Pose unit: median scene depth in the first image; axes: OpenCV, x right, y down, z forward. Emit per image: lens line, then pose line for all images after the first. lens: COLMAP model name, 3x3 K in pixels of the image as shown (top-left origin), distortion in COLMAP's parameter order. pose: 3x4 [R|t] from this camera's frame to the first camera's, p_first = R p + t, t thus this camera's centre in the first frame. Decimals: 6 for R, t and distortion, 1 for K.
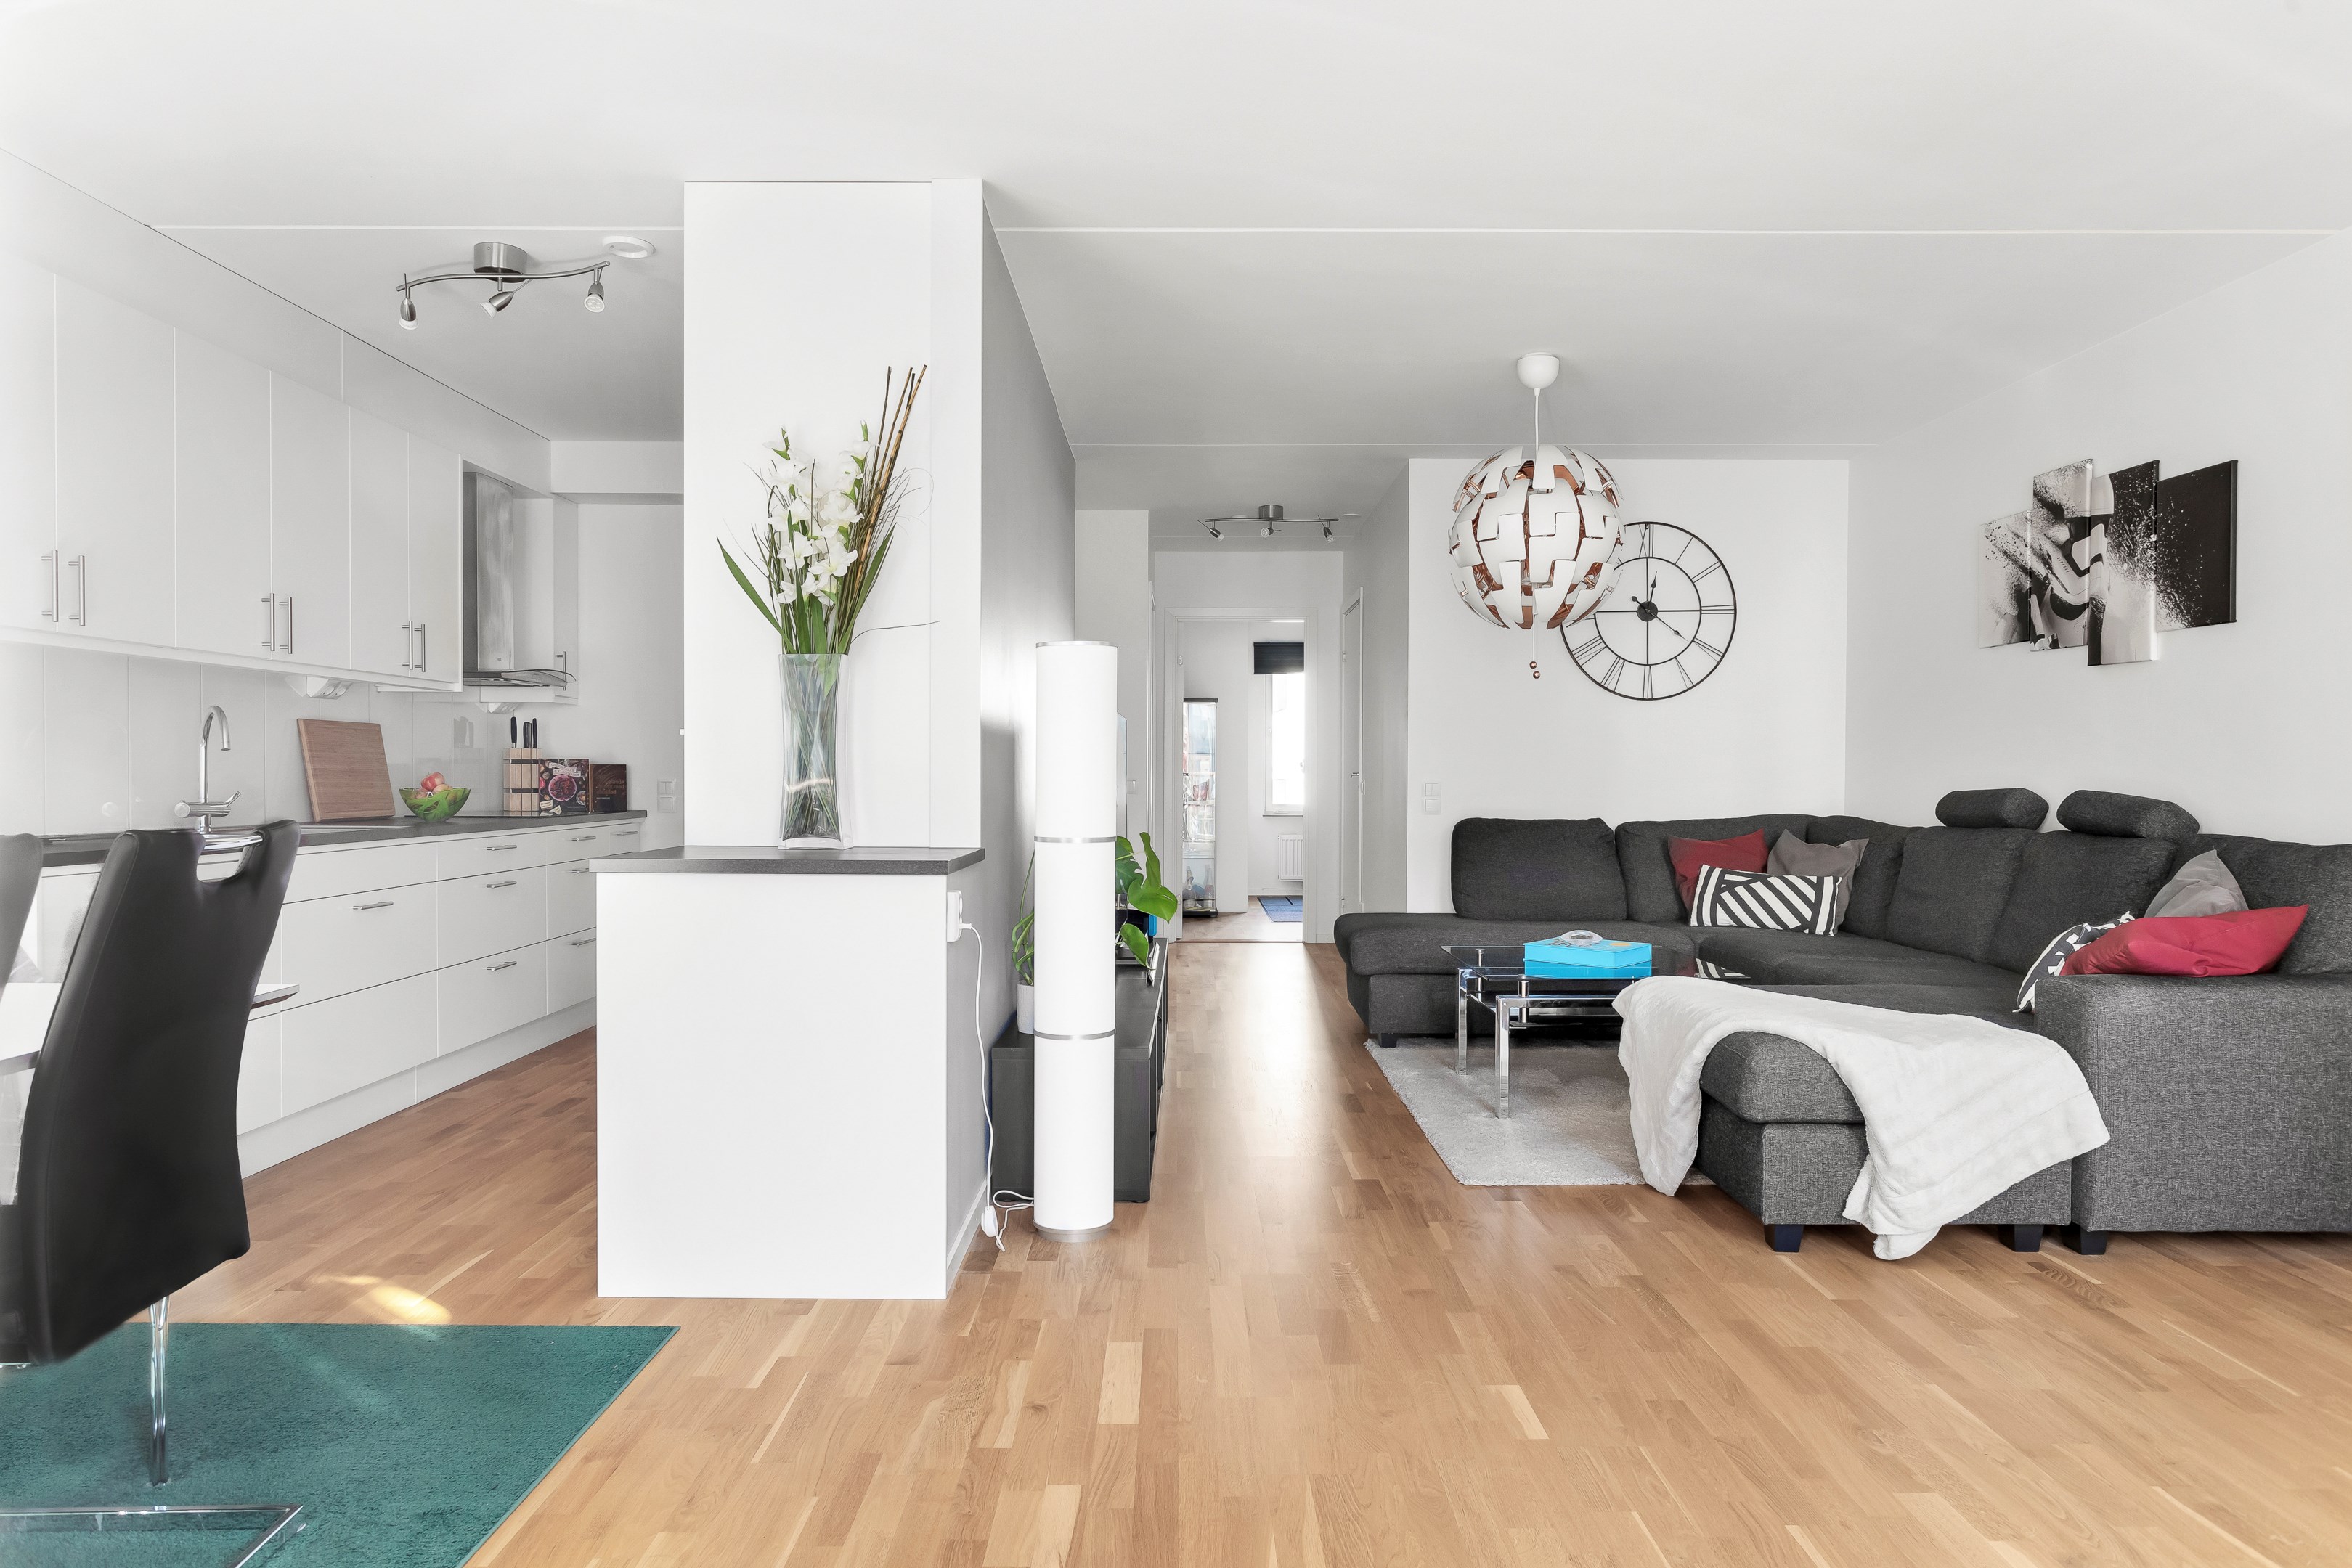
lens RADIAL K [[1454.2, 0, 1176.0], [0, 1454.2, 795.7], [0, 0, 1]] dist [-0.003621, 0.001885]
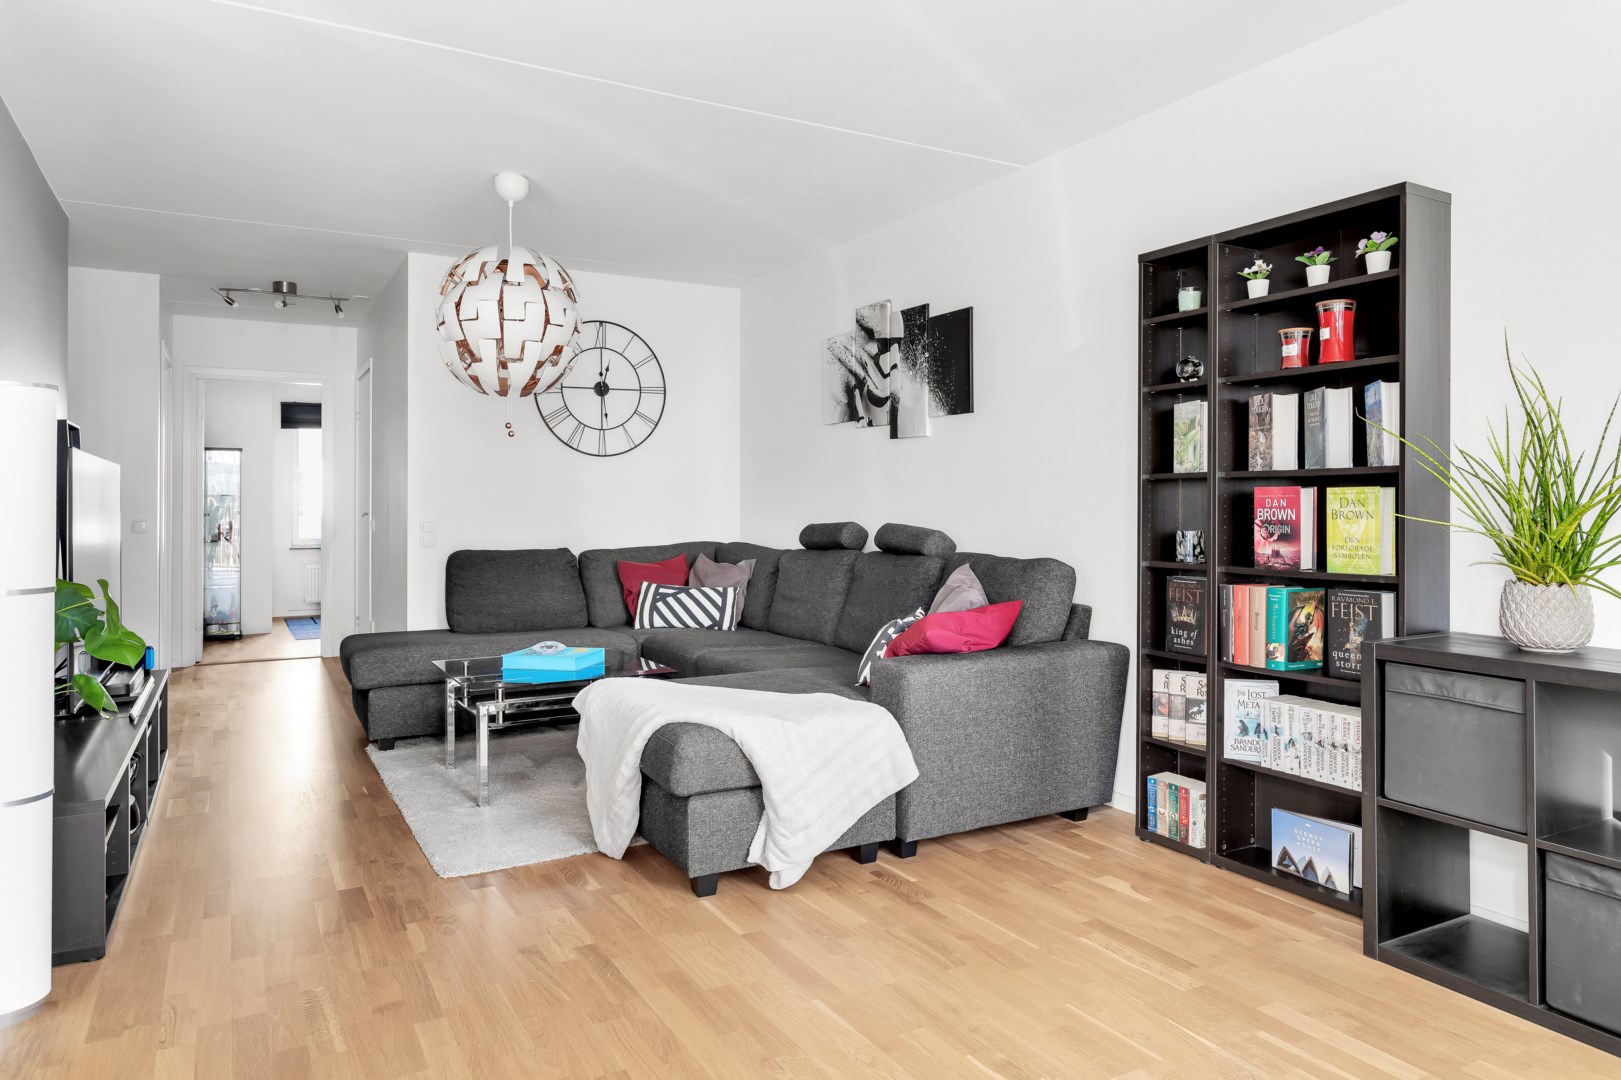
lens RADIAL K [[1067.1, 0, 813.6], [0, 1067.1, 505.3], [0, 0, 1]] dist [-0.003425, 0.001169]
pose [[0.875846, -0.002753, 0.482582, 0.050821], [0.011981, 0.999800, -0.016041, -0.007687], [-0.482441, 0.019831, 0.875704, 0.126135]]
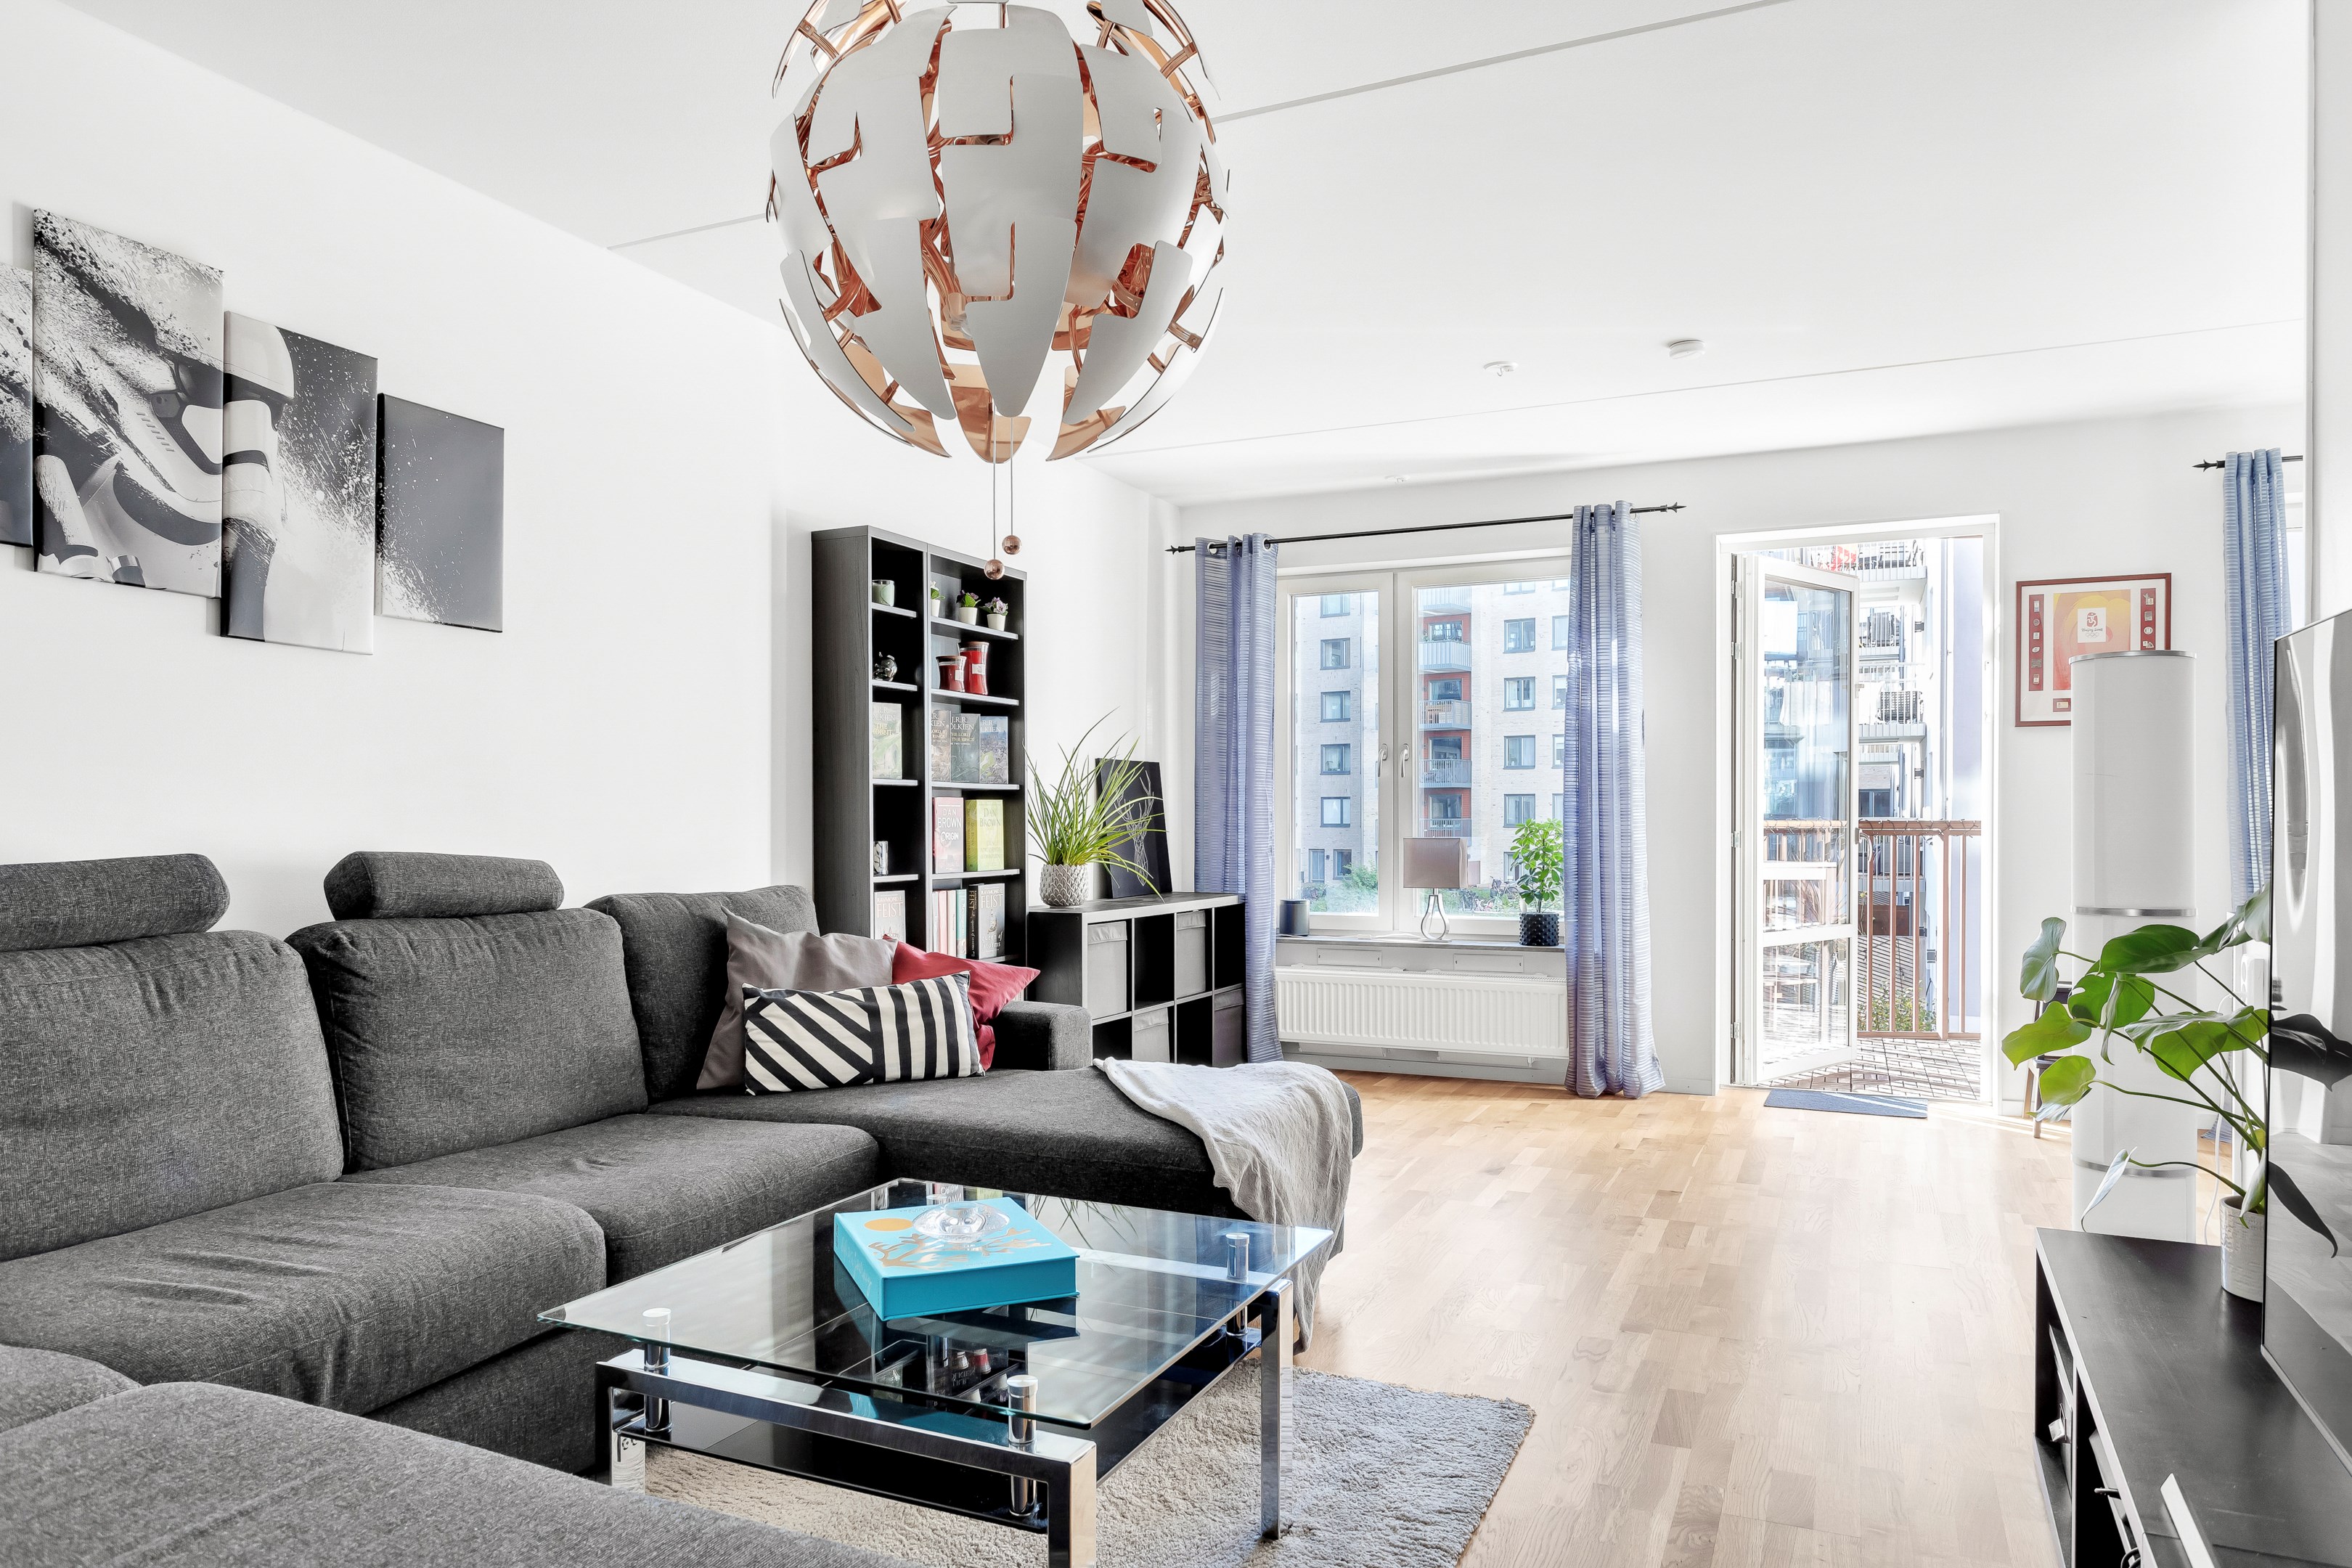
lens RADIAL K [[1536.3, 0, 1185.3], [0, 1536.3, 775.9], [0, 0, 1]] dist [-0.005450, 0.004331]
pose [[-0.921703, 0.007416, 0.387826, 0.074396], [0.006008, 0.999970, -0.004843, -0.042916], [-0.387850, -0.002134, -0.921720, 2.023038]]
